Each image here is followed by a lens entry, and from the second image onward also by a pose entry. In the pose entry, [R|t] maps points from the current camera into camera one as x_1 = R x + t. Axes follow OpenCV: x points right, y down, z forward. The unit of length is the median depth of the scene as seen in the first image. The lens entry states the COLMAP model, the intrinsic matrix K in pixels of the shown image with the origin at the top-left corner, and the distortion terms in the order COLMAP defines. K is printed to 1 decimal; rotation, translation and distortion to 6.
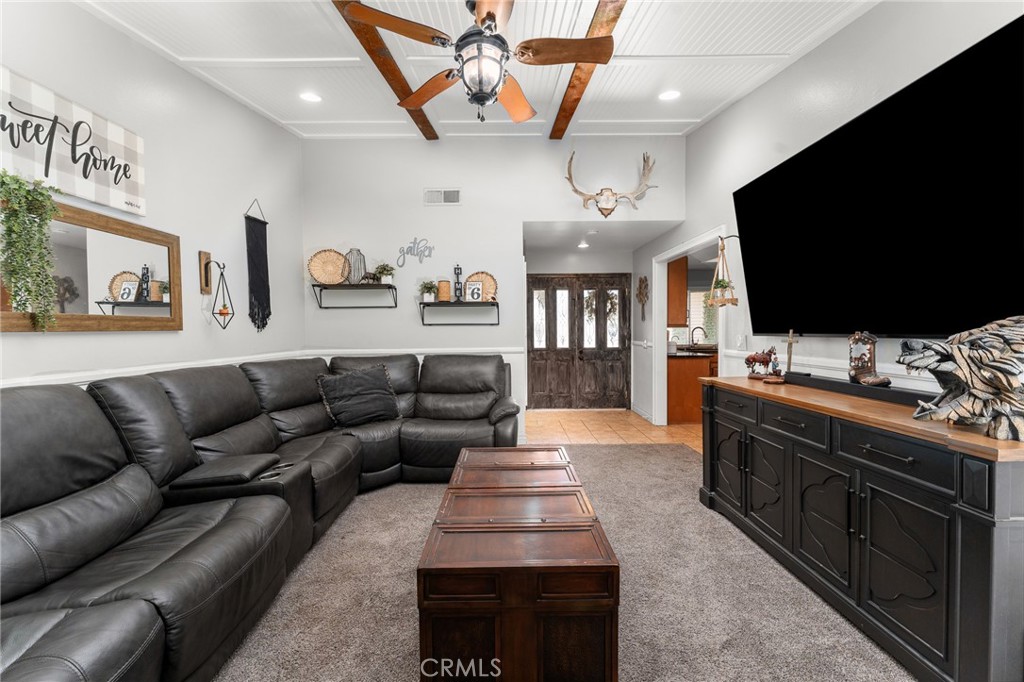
lens RADIAL K [[414.9, 0, 513.1], [0, 414.9, 341.9], [0, 0, 1]] dist [0.006051, -0.000574]
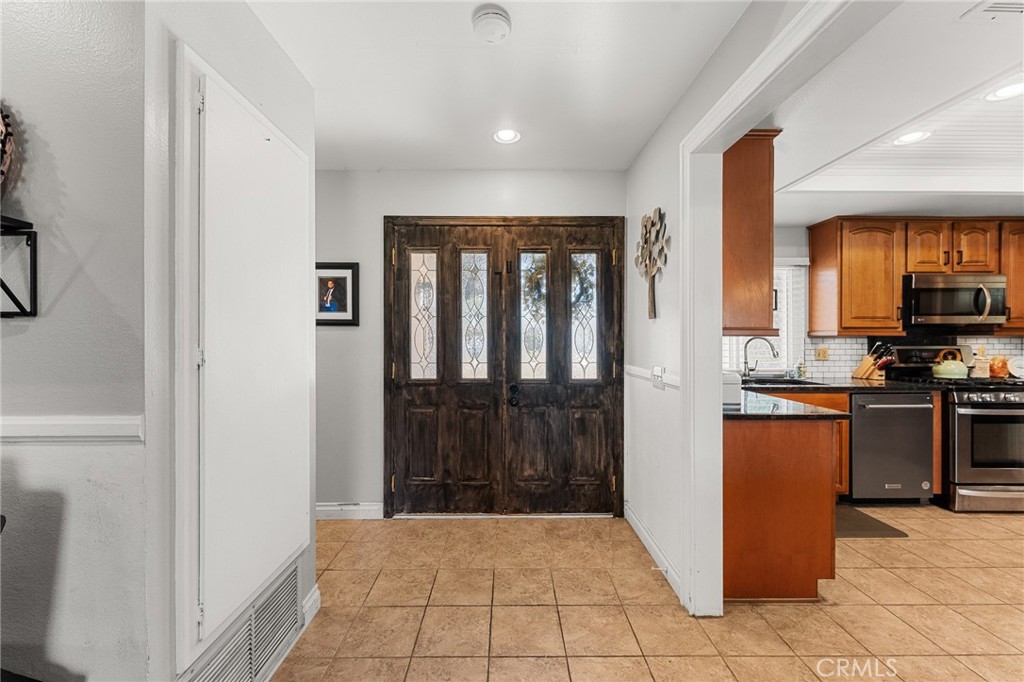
lens RADIAL K [[414.9, 0, 507.1], [0, 414.9, 336.9], [0, 0, 1]] dist [0.006051, -0.000574]
pose [[0.999946, 0.008815, 0.005547, 0.153038], [-0.008638, 0.999476, -0.031180, -0.018289], [-0.005819, 0.031130, 0.999498, 0.543605]]
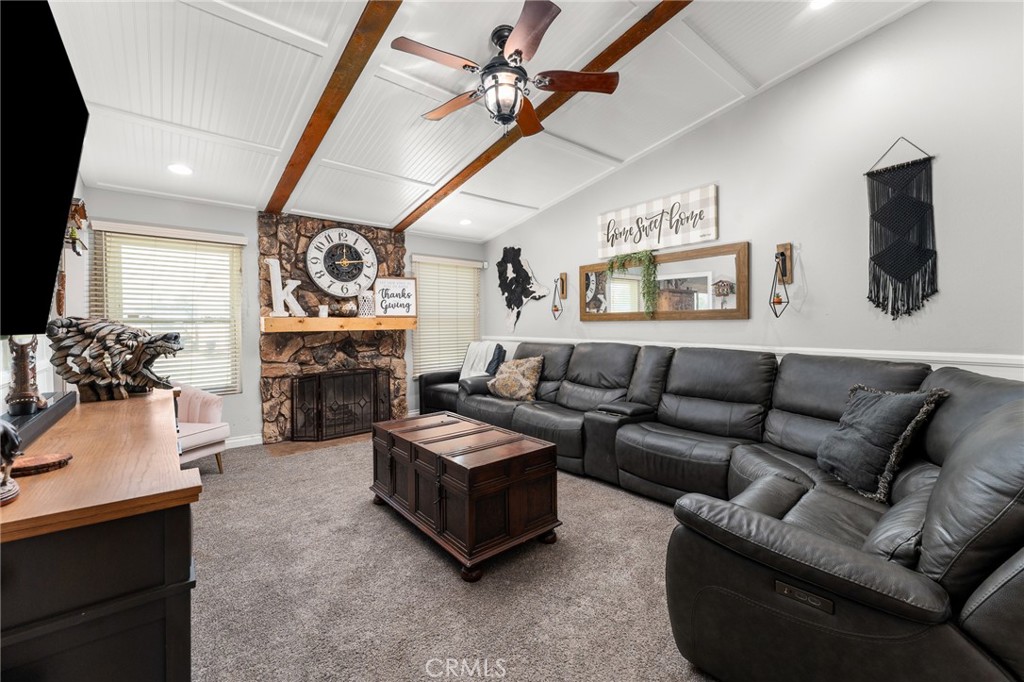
lens RADIAL K [[414.9, 0, 516.2], [0, 414.9, 324.2], [0, 0, 1]] dist [0.006051, -0.000574]
pose [[-0.772666, 0.014992, -0.634636, 0.511103], [-0.007769, 0.999423, 0.033067, -0.050136], [0.634766, 0.030480, -0.772103, 1.579785]]
